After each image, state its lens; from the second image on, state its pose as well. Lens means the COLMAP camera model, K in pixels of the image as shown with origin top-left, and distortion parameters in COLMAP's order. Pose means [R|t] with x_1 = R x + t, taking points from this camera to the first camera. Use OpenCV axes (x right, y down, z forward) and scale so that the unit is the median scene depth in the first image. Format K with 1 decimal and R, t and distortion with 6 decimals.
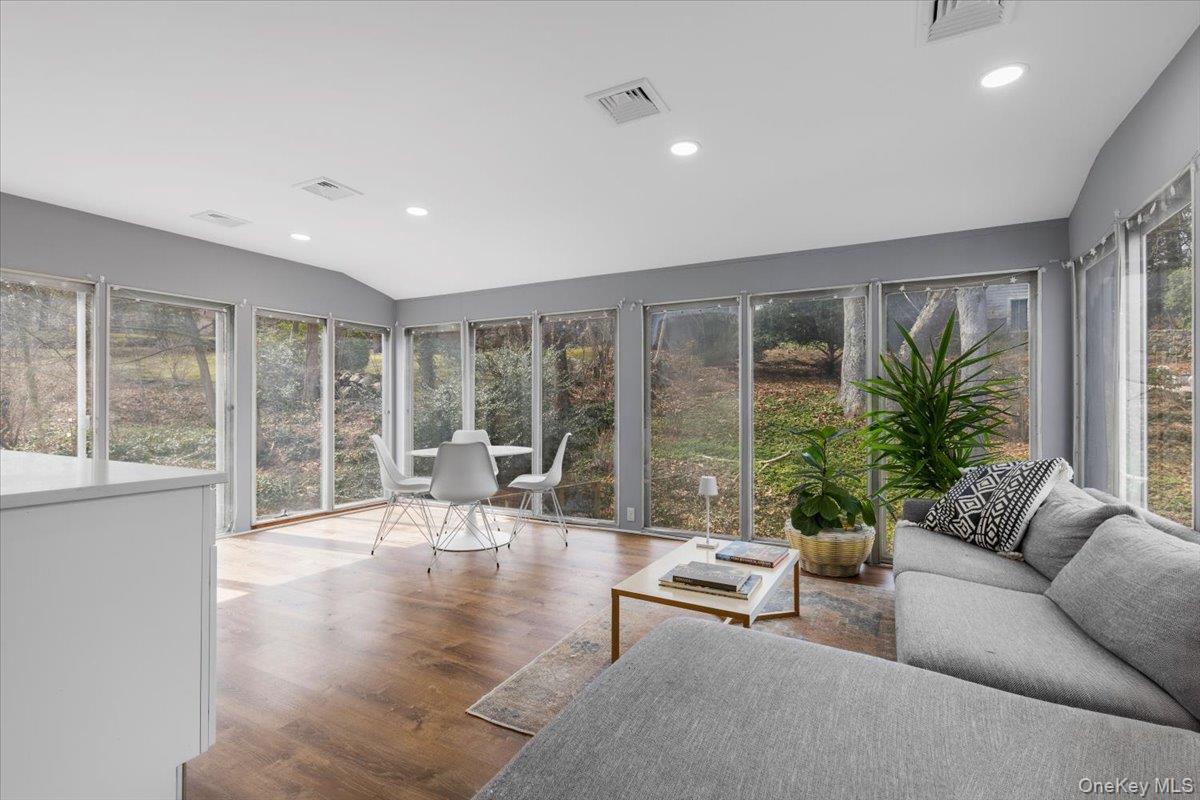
lens RADIAL K [[543.0, 0, 610.6], [0, 543.0, 402.7], [0, 0, 1]] dist [0.005775, -0.000903]
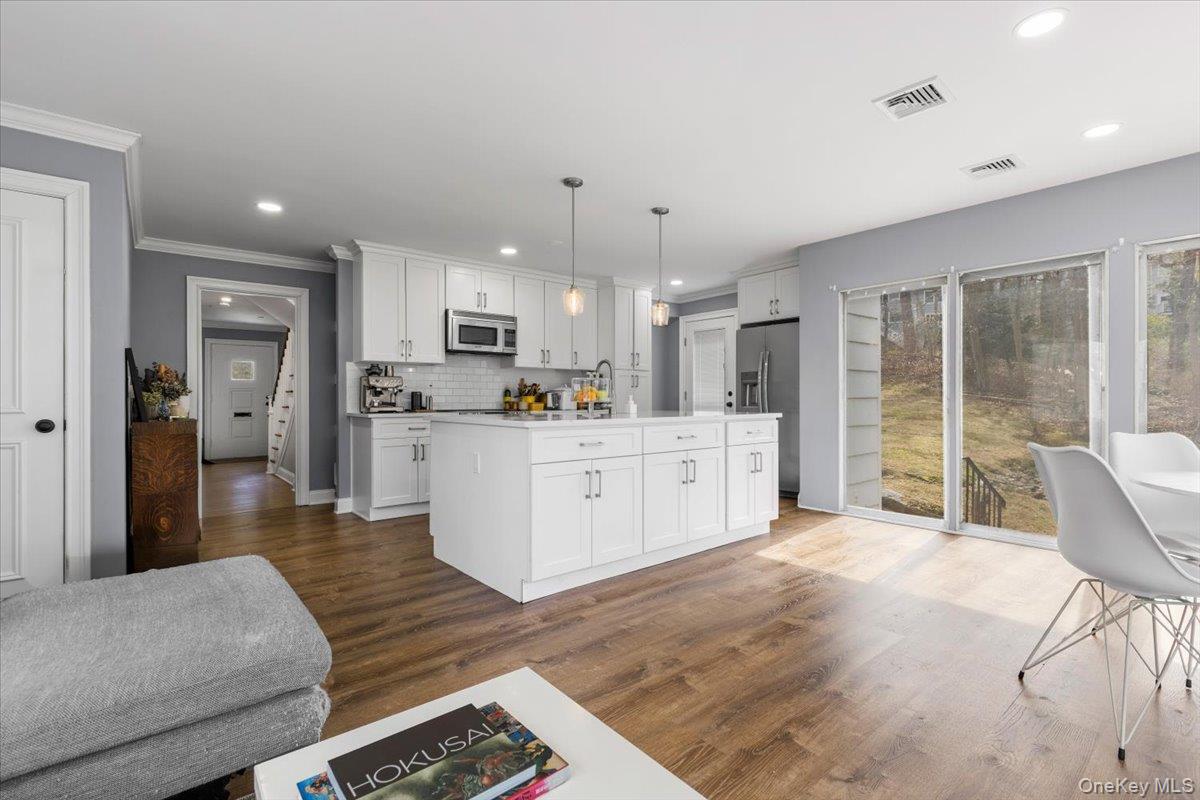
lens RADIAL K [[543.0, 0, 610.7], [0, 543.0, 398.7], [0, 0, 1]] dist [0.005775, -0.000903]
pose [[-0.369359, 0.002235, -0.929284, 0.251288], [0.005245, 0.999986, 0.000321, 0.019506], [0.929272, -0.004756, -0.369366, 0.620417]]
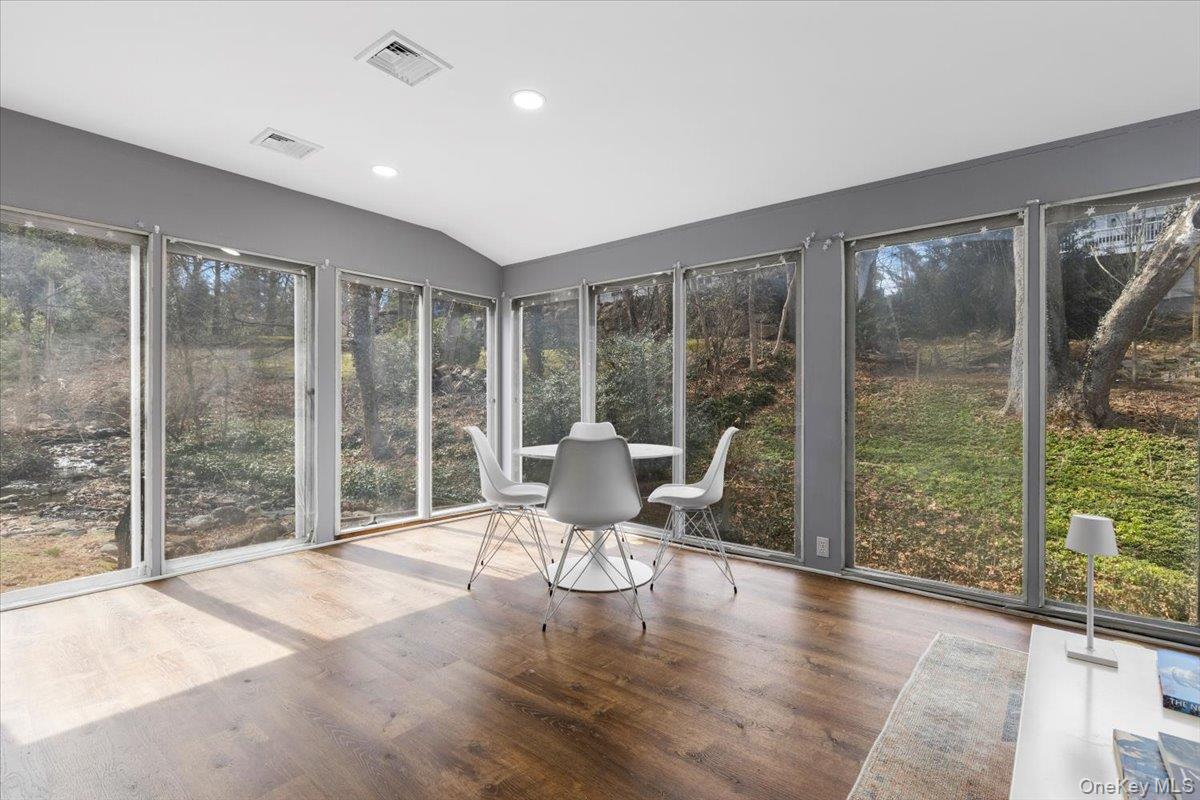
lens RADIAL K [[543.0, 0, 607.9], [0, 543.0, 403.9], [0, 0, 1]] dist [0.005775, -0.000903]
pose [[0.981891, 0.003641, -0.189413, -0.098209], [-0.002478, 0.999977, 0.006377, 0.020427], [0.189432, -0.005792, 0.981877, 0.267580]]
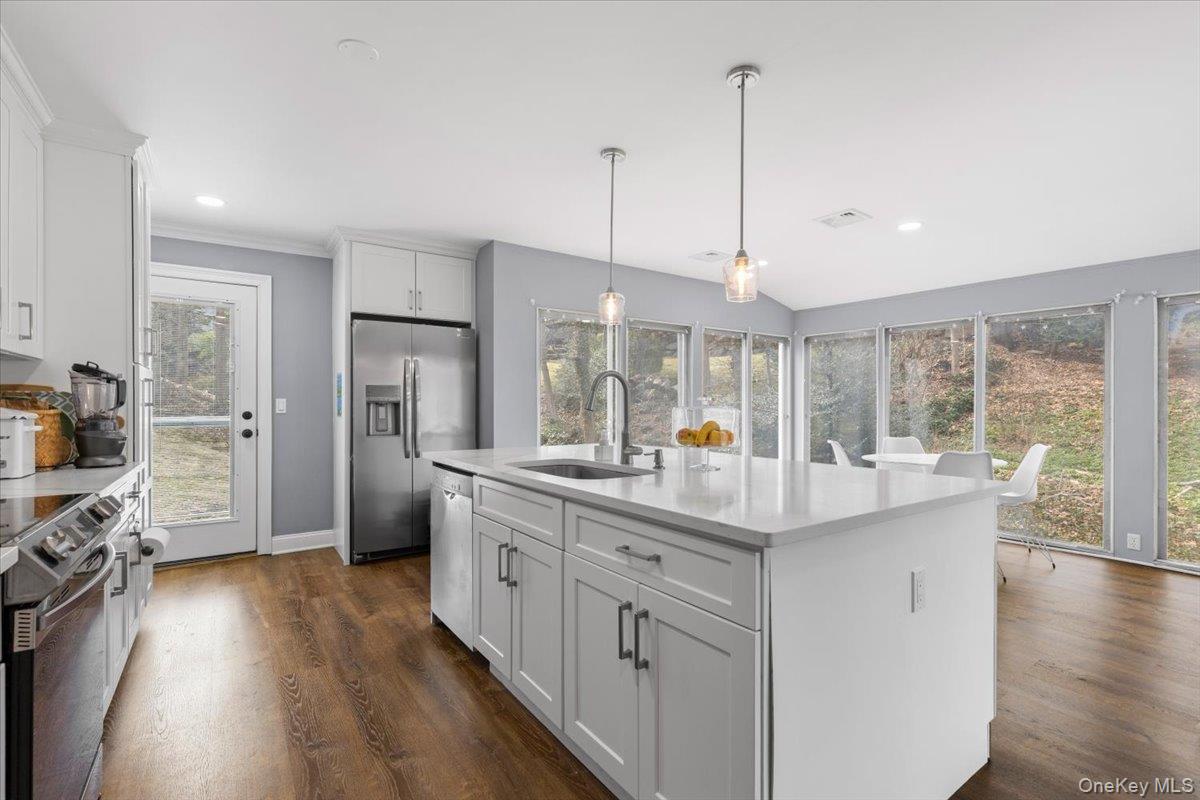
lens RADIAL K [[543.0, 0, 602.6], [0, 543.0, 405.7], [0, 0, 1]] dist [0.005775, -0.000903]
pose [[0.895423, 0.003823, -0.445200, -0.324815], [-0.000659, 0.999973, 0.007261, -0.014827], [0.445215, -0.006209, 0.895402, -0.142926]]
